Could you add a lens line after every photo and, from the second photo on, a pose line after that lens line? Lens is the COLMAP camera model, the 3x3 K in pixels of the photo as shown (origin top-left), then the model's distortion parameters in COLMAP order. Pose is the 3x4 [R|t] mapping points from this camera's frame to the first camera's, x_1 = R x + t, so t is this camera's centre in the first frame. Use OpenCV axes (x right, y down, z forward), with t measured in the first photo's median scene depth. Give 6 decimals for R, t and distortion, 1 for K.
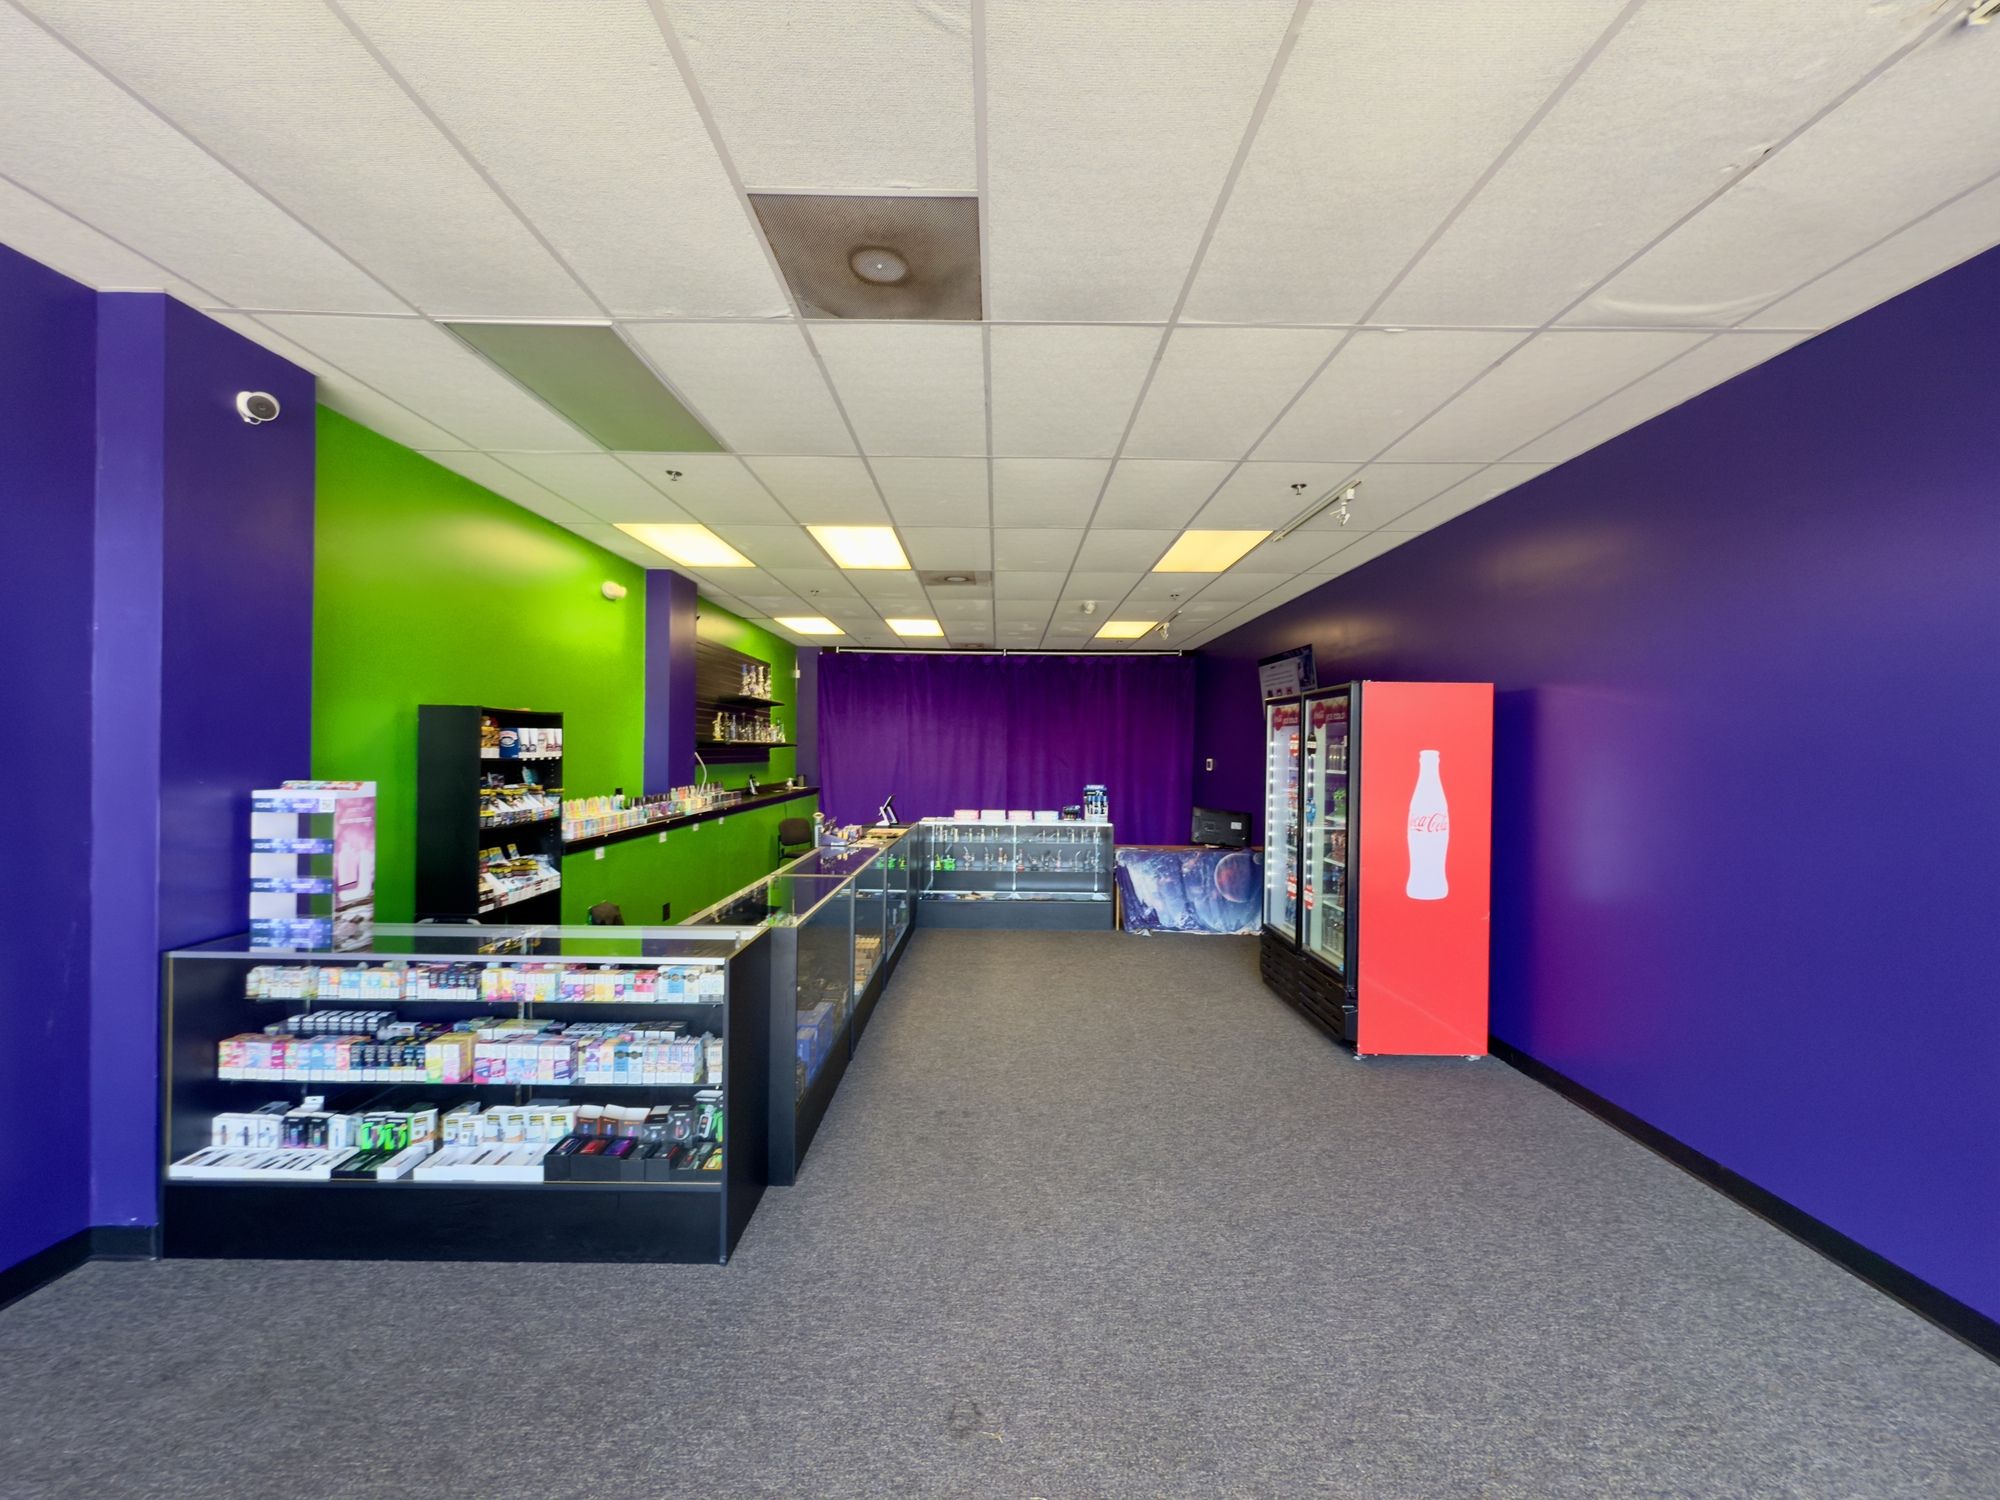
lens RADIAL K [[797.5, 0, 999.9], [0, 797.5, 752.7], [0, 0, 1]] dist [0.002074, -0.000168]
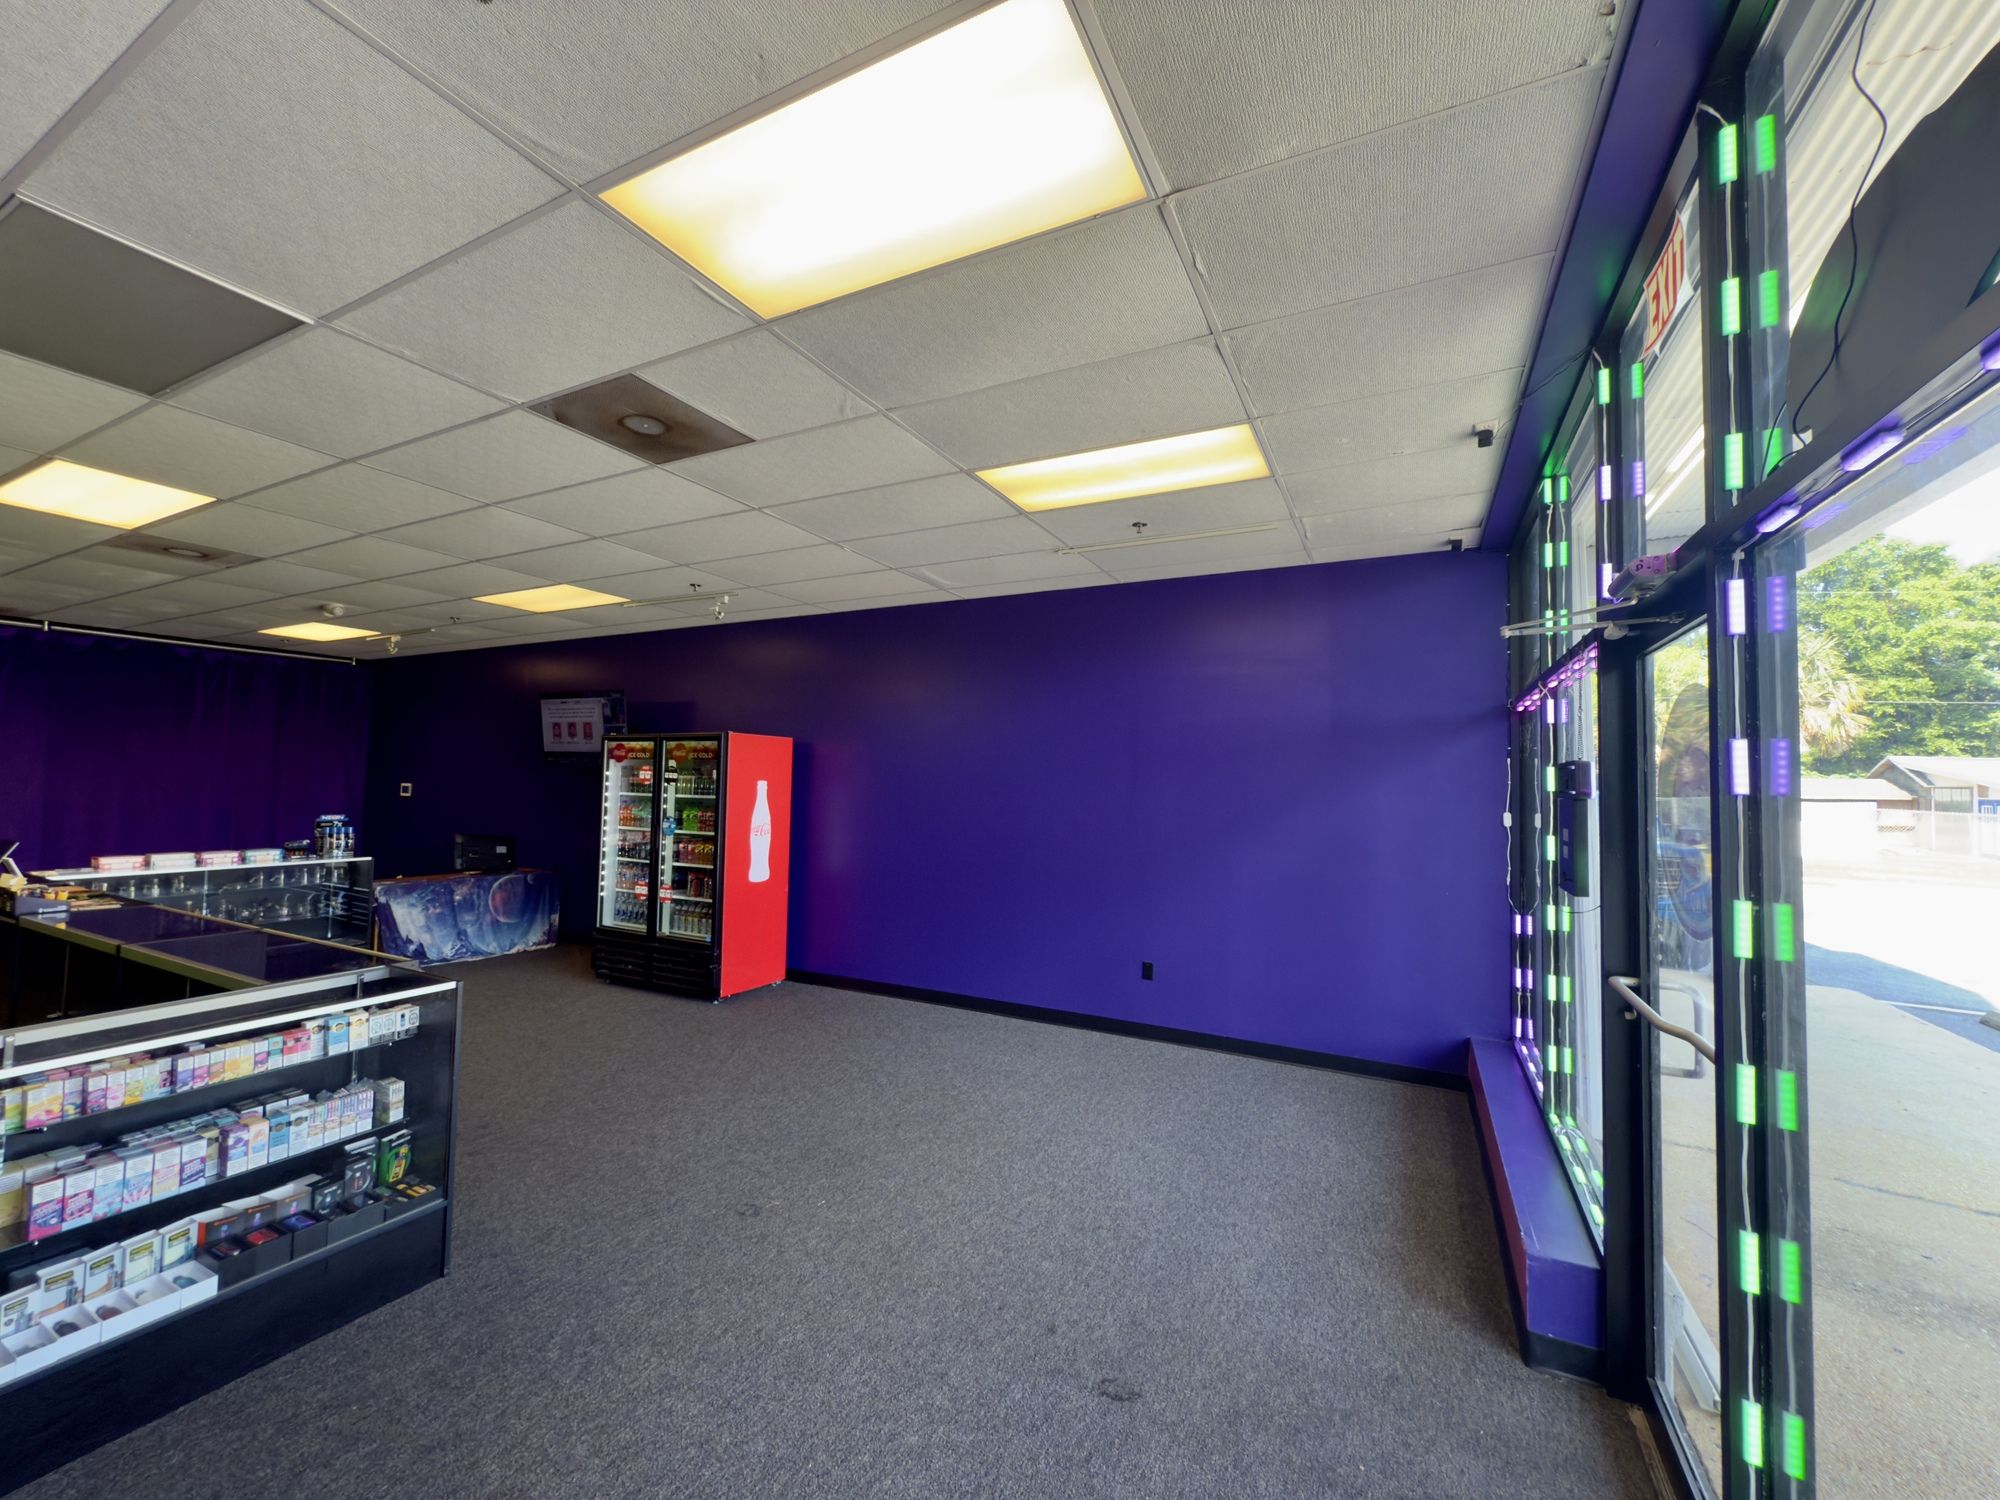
lens RADIAL K [[797.5, 0, 999.9], [0, 797.5, 752.7], [0, 0, 1]] dist [0.002074, -0.000168]
pose [[0.460881, 0.033616, 0.886825, -0.579877], [-0.010355, 0.999418, -0.032503, -0.011462], [-0.887401, 0.005797, 0.460961, -0.080555]]
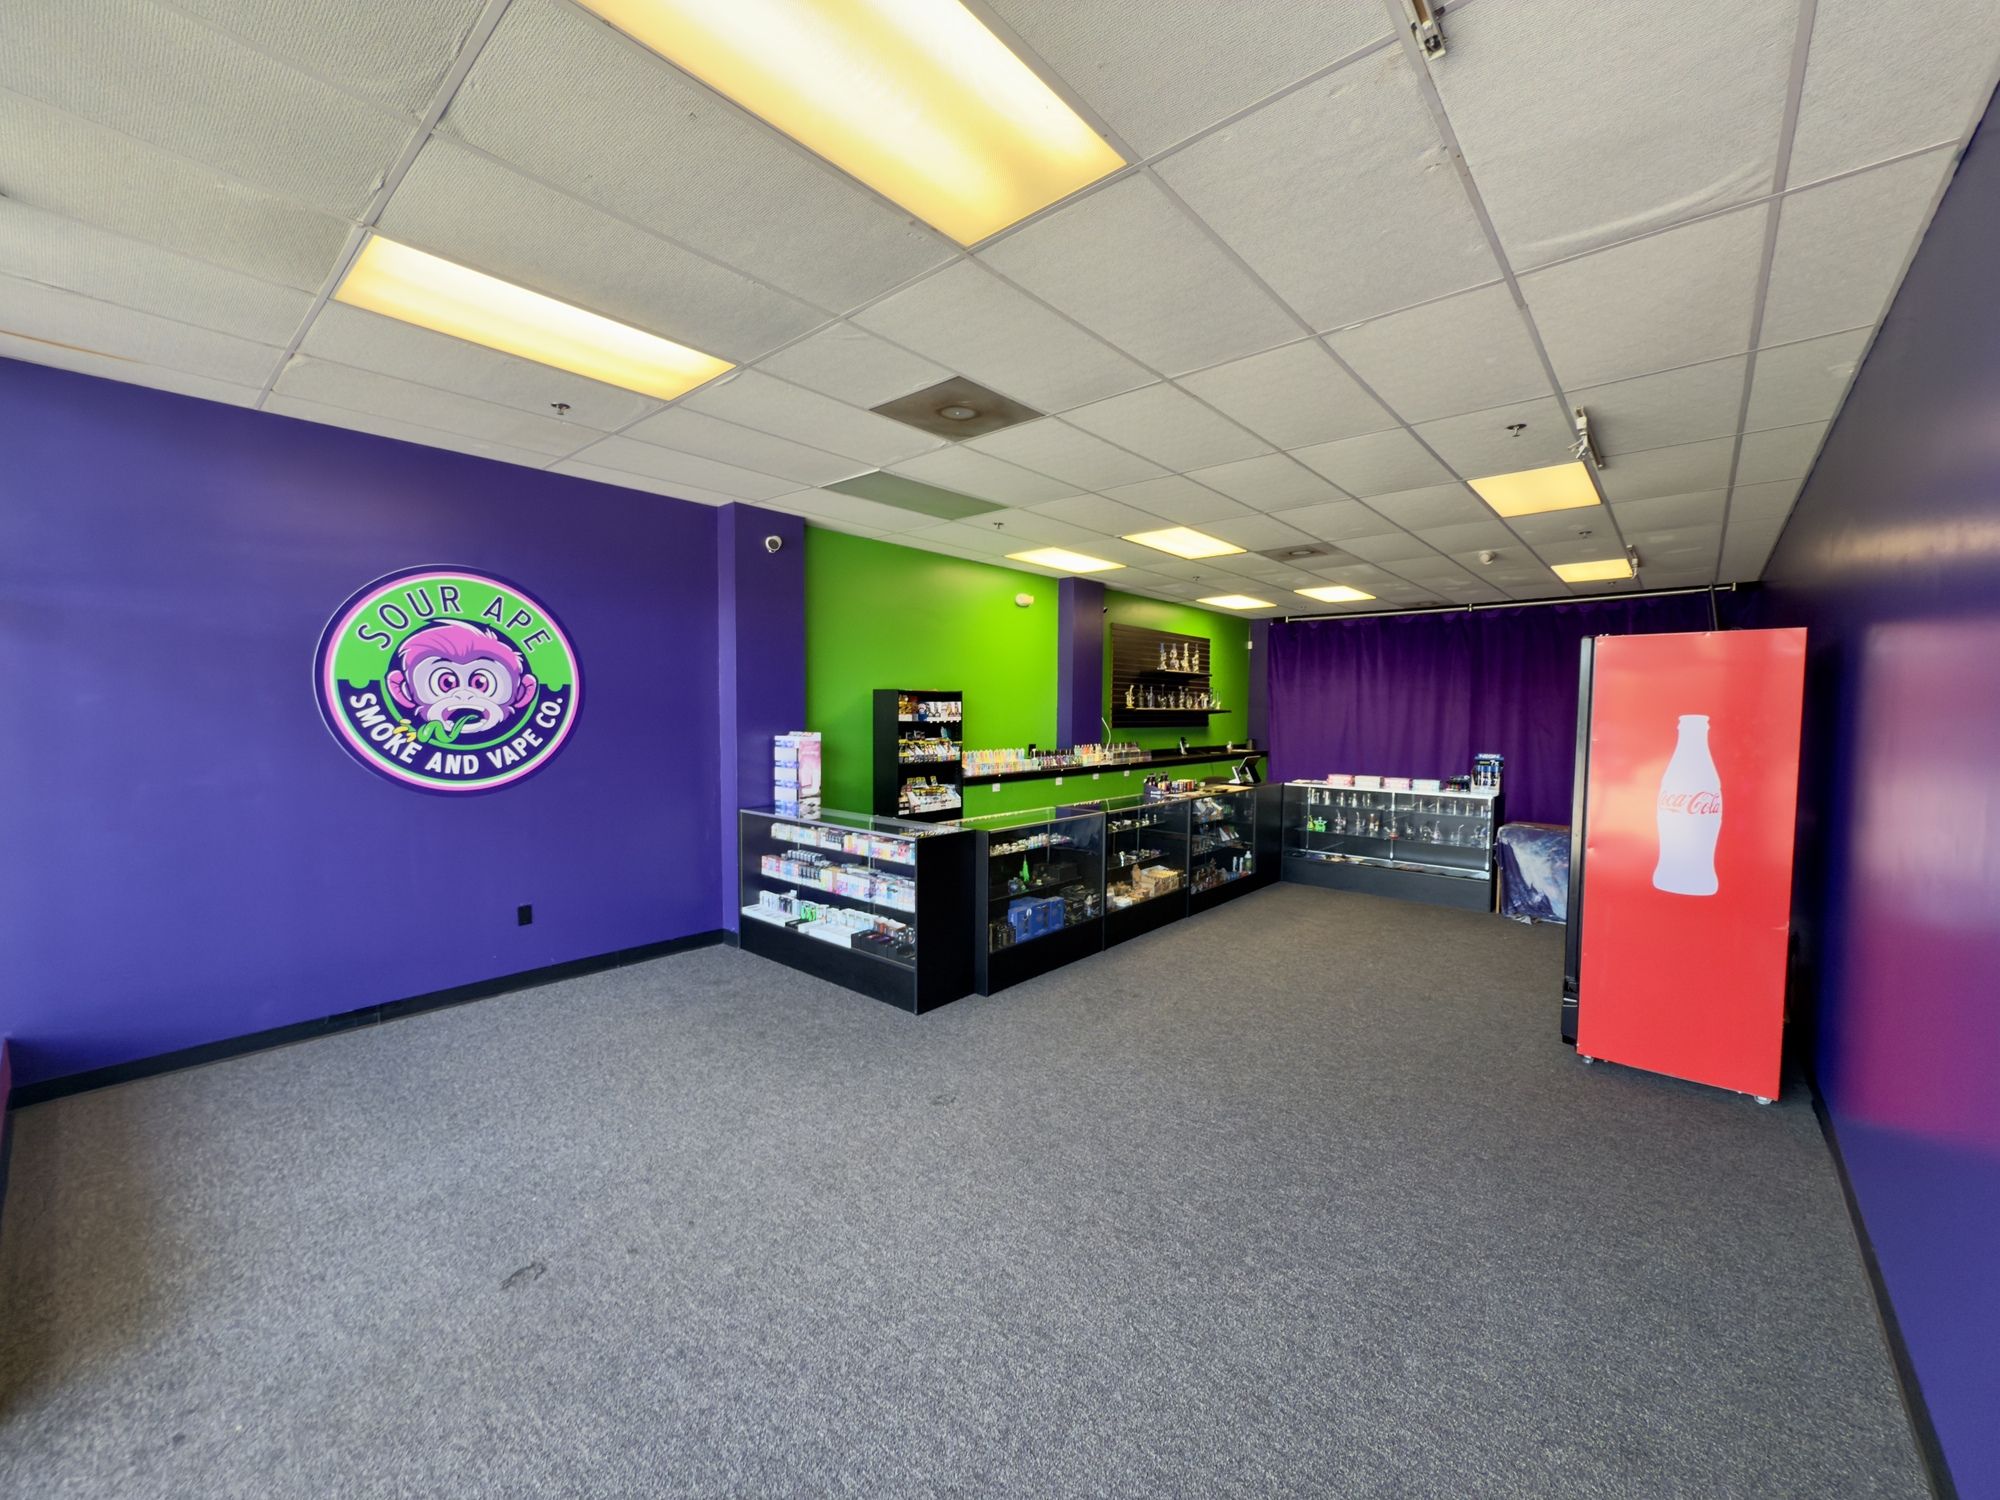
lens RADIAL K [[797.5, 0, 999.9], [0, 797.5, 752.7], [0, 0, 1]] dist [0.002074, -0.000168]
pose [[0.752067, 0.028999, -0.658448, 0.543842], [-0.001252, 0.999093, 0.042571, 0.001954], [0.659085, -0.031192, 0.751421, -0.093284]]
